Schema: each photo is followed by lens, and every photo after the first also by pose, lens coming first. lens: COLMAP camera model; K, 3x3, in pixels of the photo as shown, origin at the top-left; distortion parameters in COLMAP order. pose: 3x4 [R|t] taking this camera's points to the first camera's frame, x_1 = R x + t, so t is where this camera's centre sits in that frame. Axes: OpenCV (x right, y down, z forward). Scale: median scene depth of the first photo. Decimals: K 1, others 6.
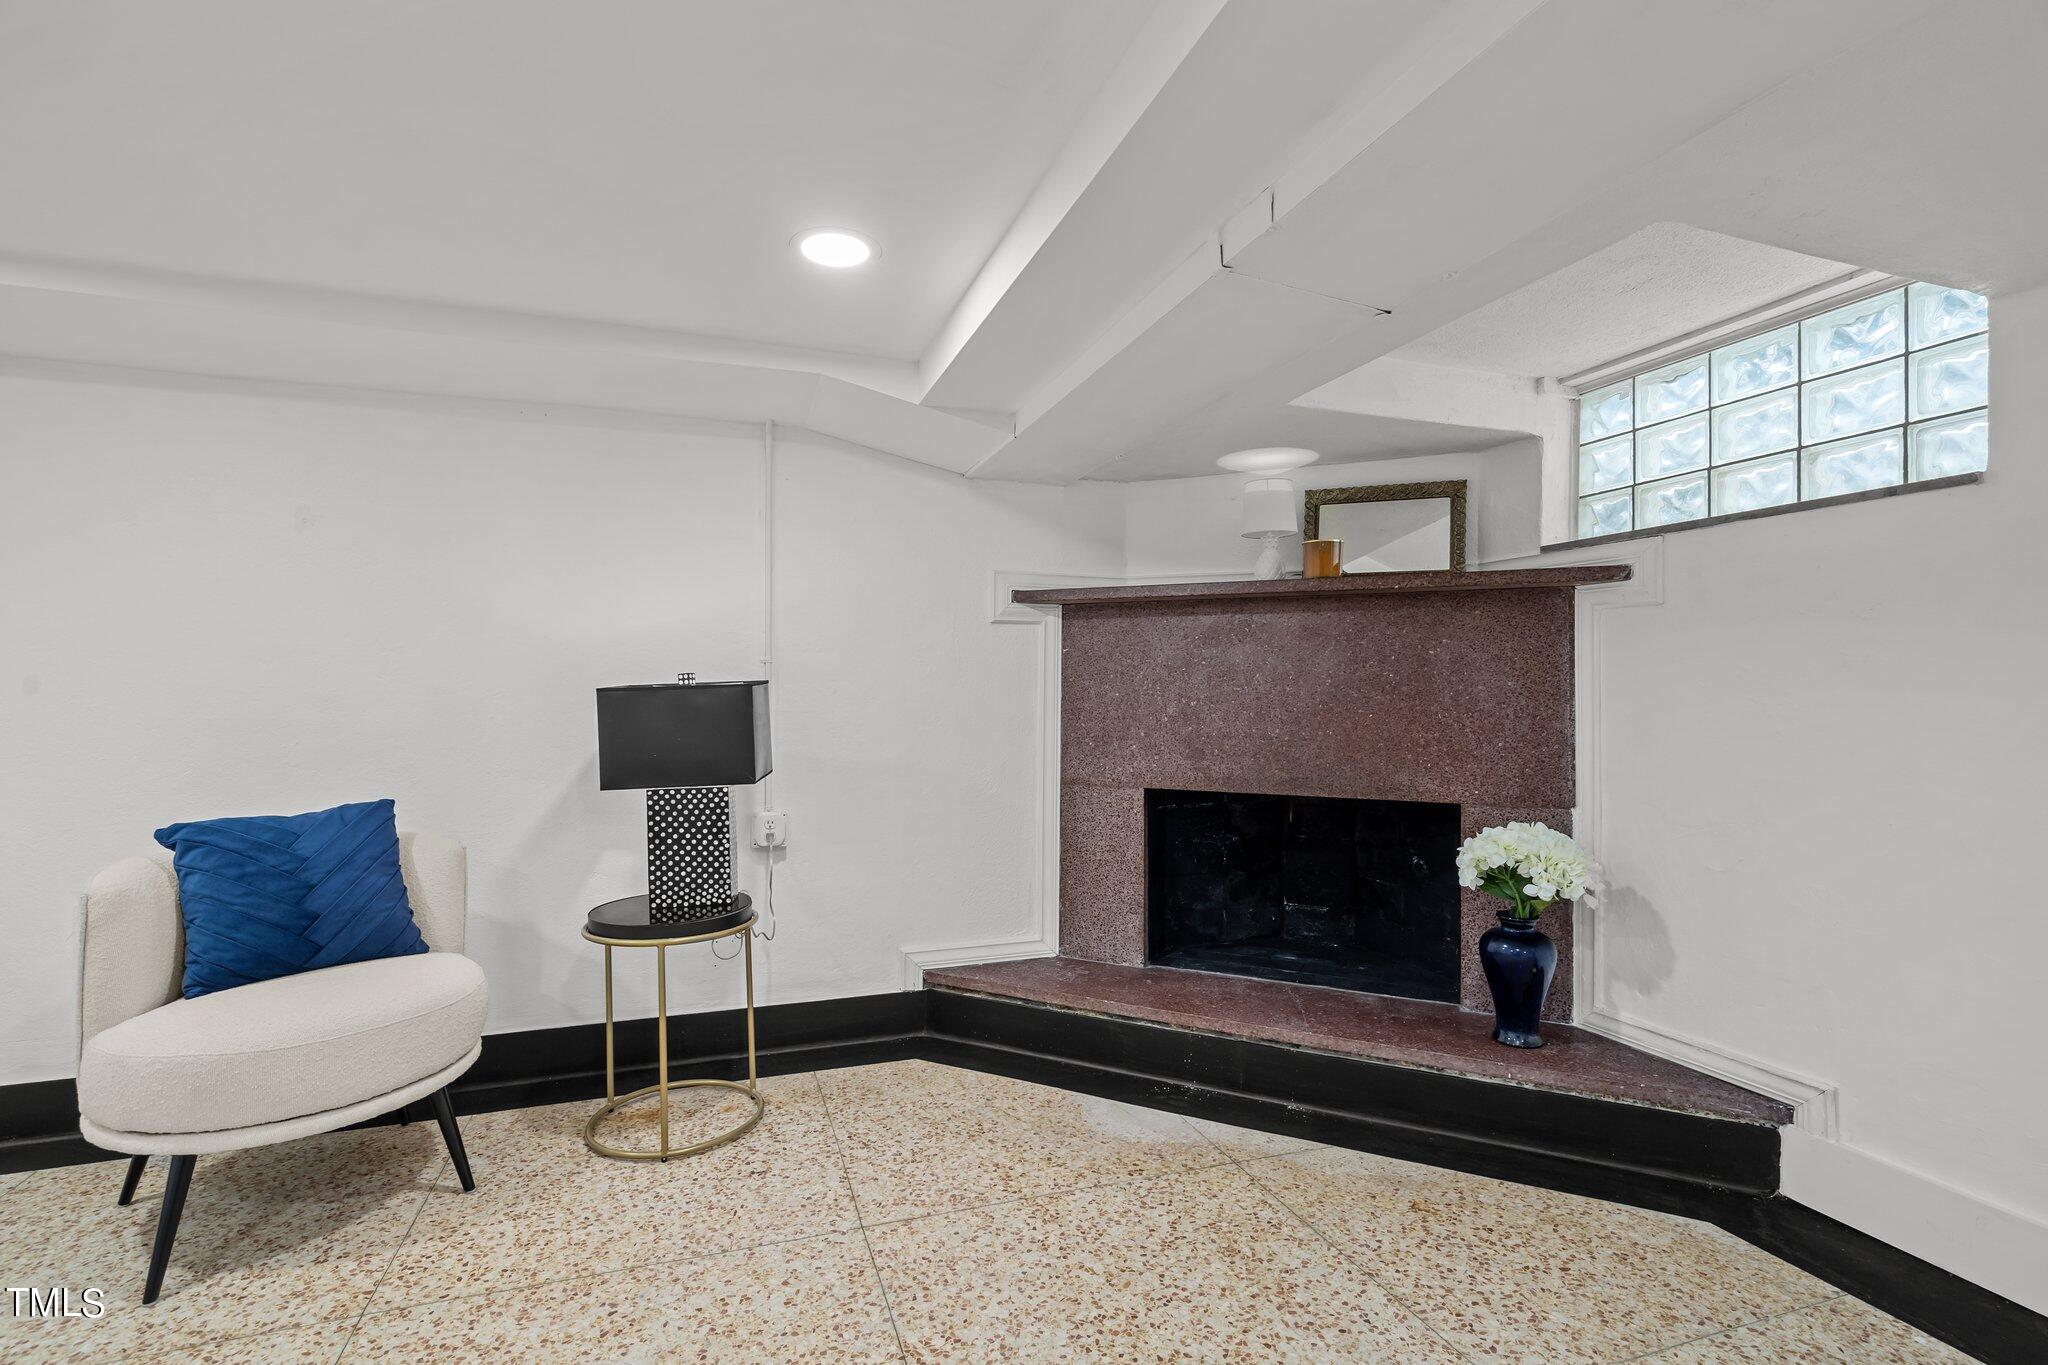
lens RADIAL K [[944.8, 0, 1030.2], [0, 944.8, 691.8], [0, 0, 1]] dist [-0.000600, -0.000025]
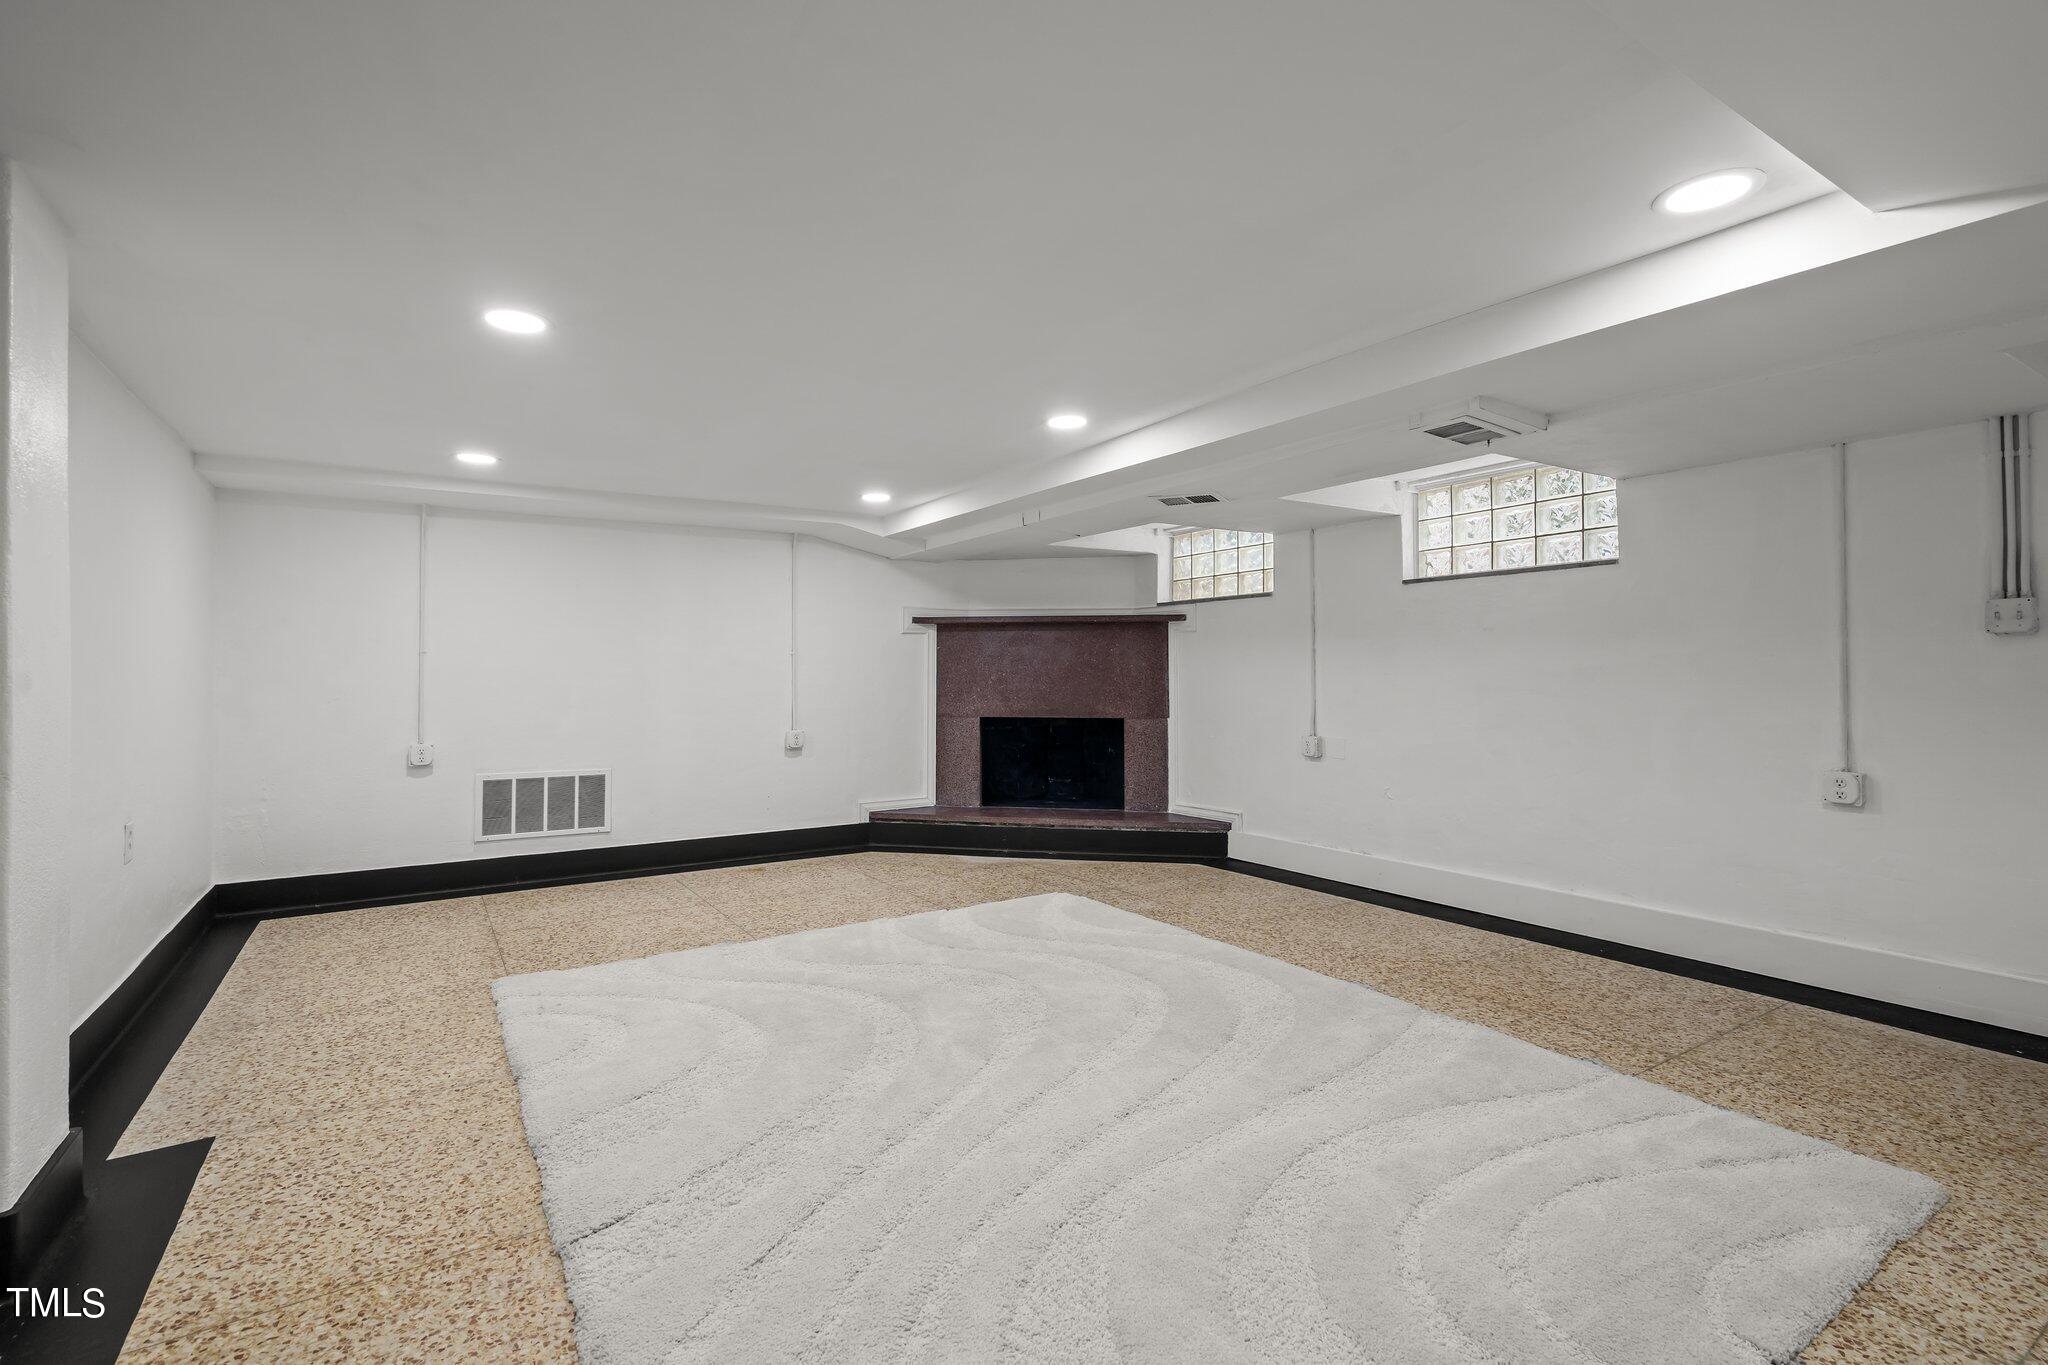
lens RADIAL K [[944.8, 0, 1024.7], [0, 944.8, 674.0], [0, 0, 1]] dist [-0.000600, -0.000025]
pose [[0.975074, -0.005048, 0.221820, -0.244977], [0.004927, 0.999987, 0.001096, 0.009605], [-0.221823, 0.000024, 0.975087, -1.034299]]
